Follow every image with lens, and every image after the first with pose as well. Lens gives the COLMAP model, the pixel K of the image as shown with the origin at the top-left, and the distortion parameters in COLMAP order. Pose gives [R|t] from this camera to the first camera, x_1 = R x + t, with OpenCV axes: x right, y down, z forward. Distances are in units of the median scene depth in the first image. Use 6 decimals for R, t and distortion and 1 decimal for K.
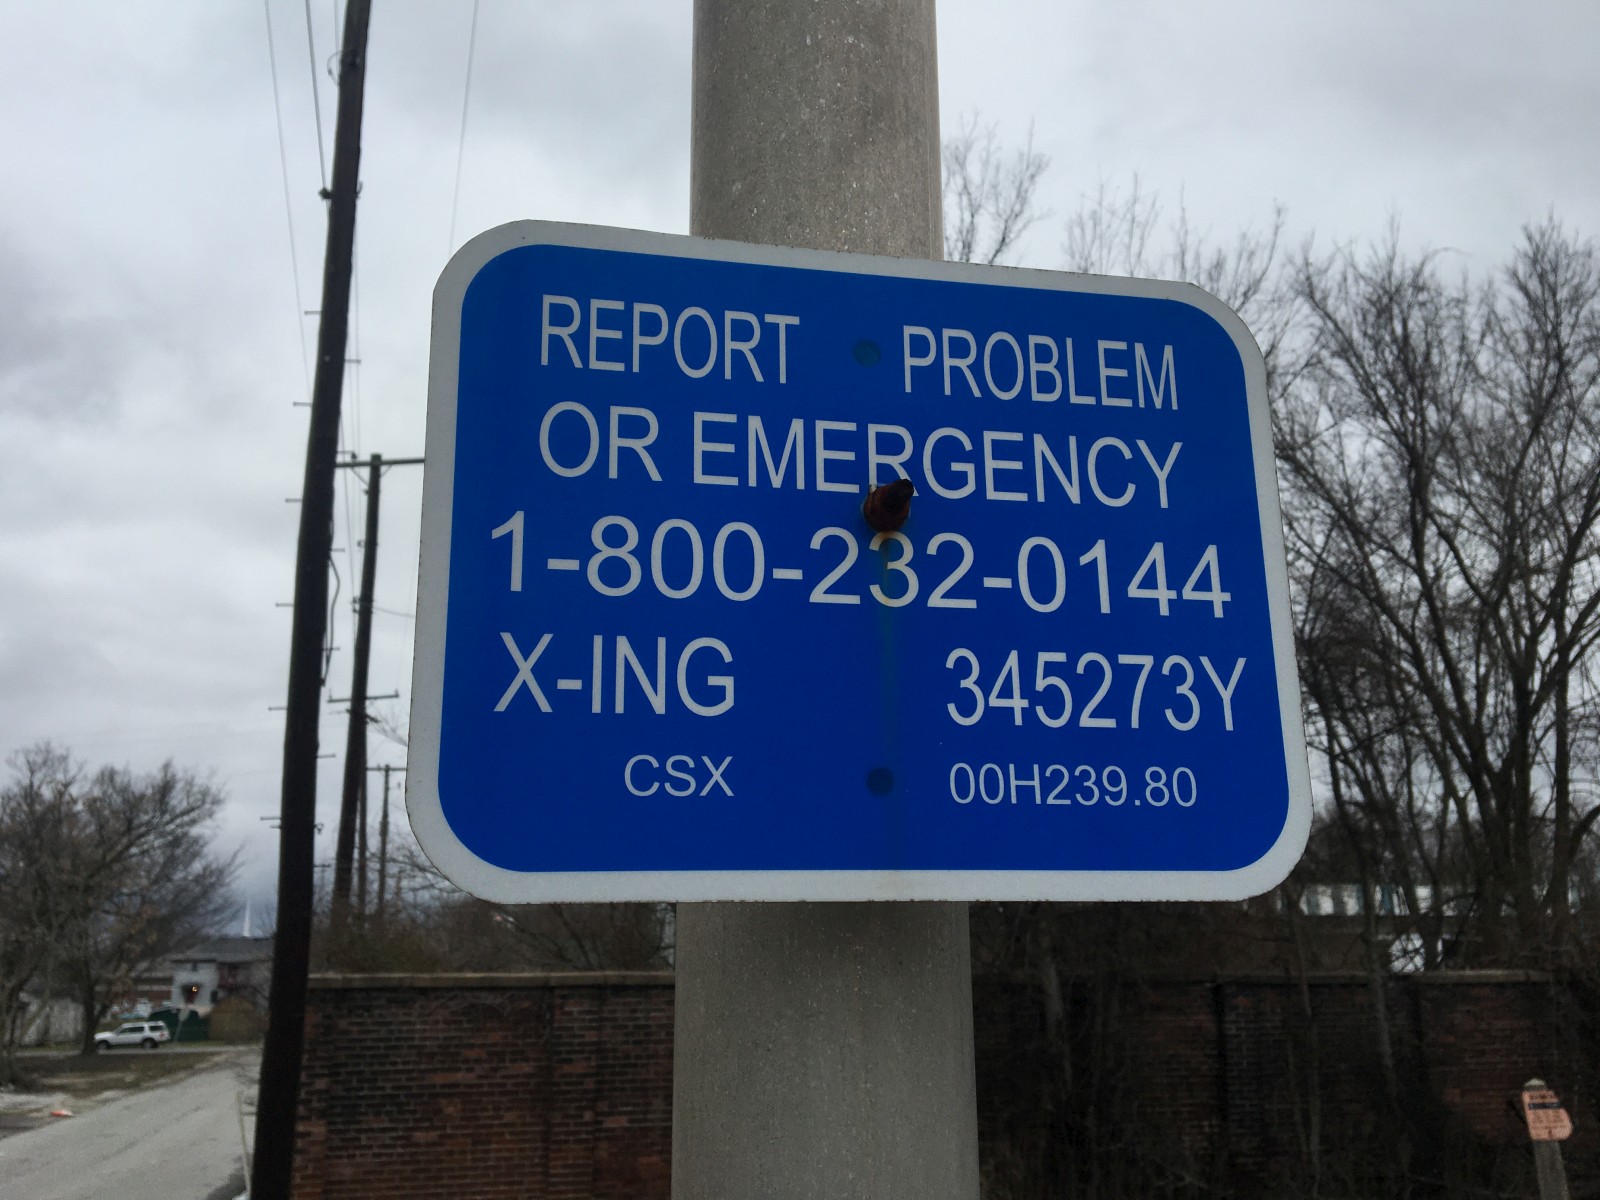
lens RADIAL K [[1316.5, 0, 785.8], [0, 1316.5, 571.5], [0, 0, 1]] dist [0.078059, -0.123457]
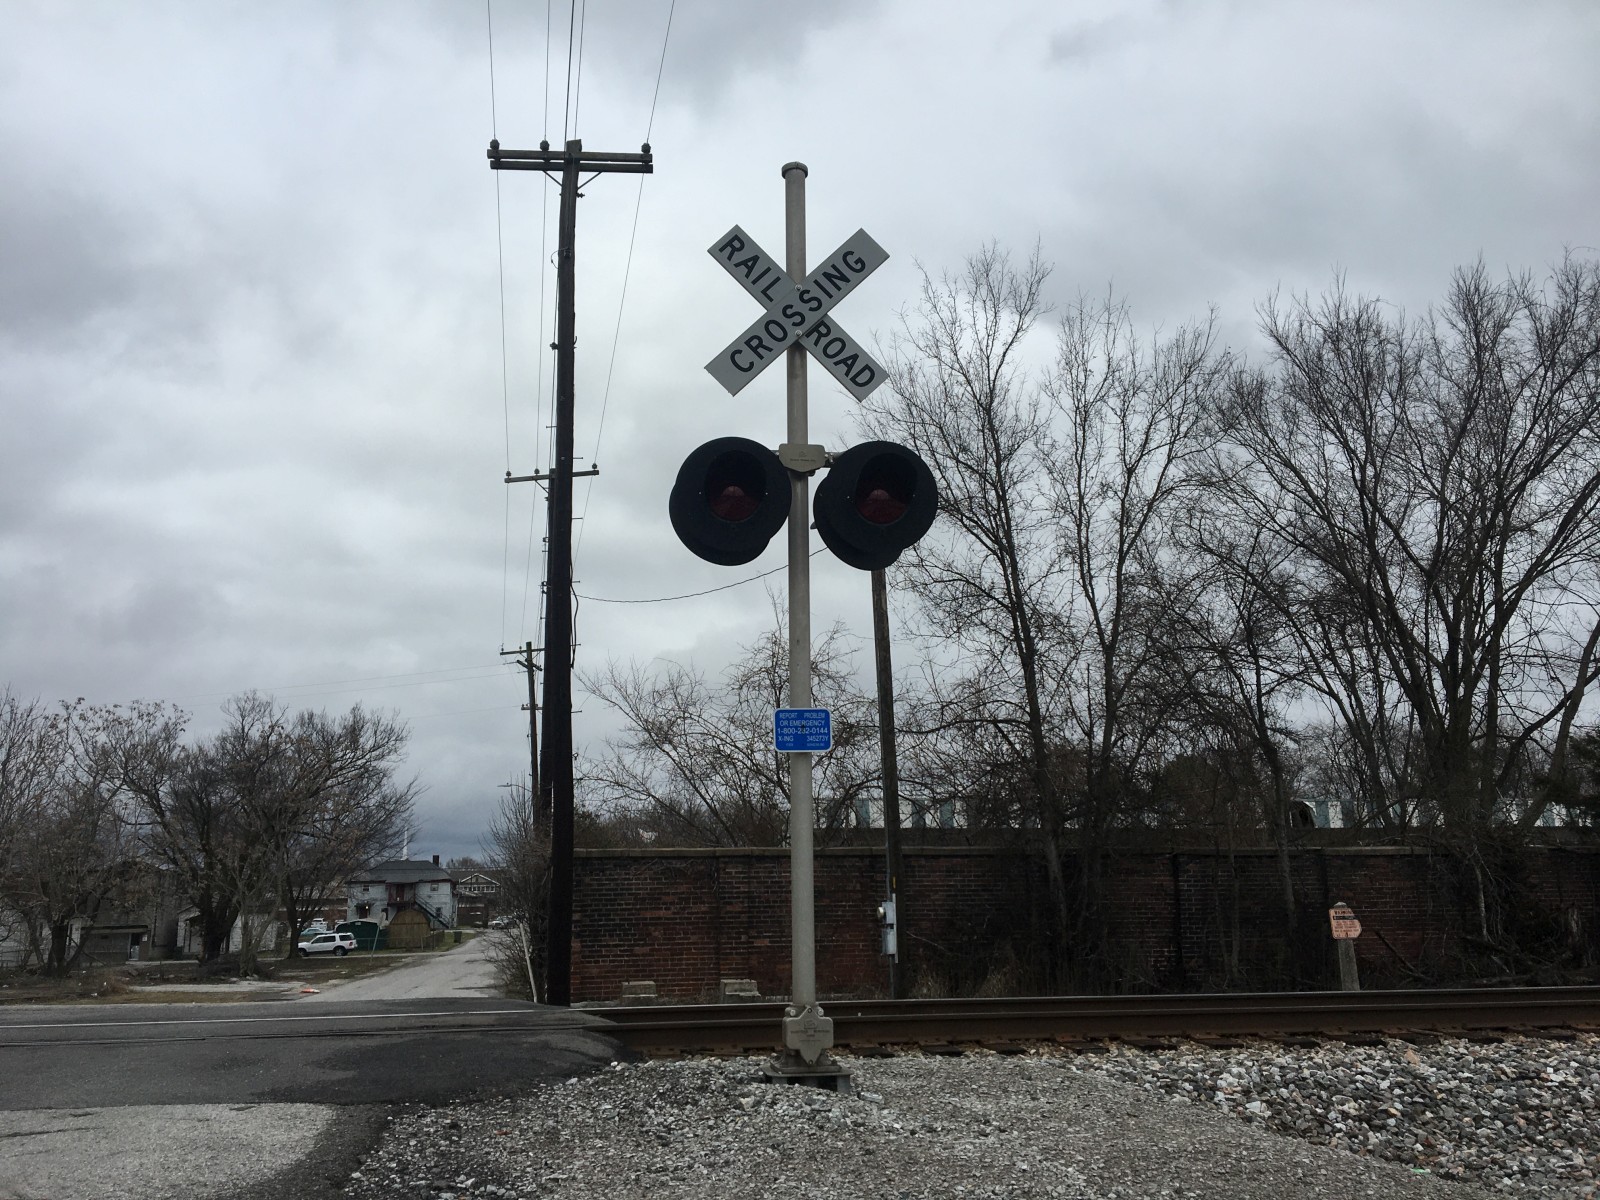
lens RADIAL K [[1316.5, 0, 779.6], [0, 1316.5, 593.4], [0, 0, 1]] dist [0.078059, -0.123457]
pose [[0.995446, -0.026358, -0.091608, 0.042415], [0.032569, 0.997223, 0.066980, -0.089683], [0.089588, -0.069659, 0.993540, -0.483400]]
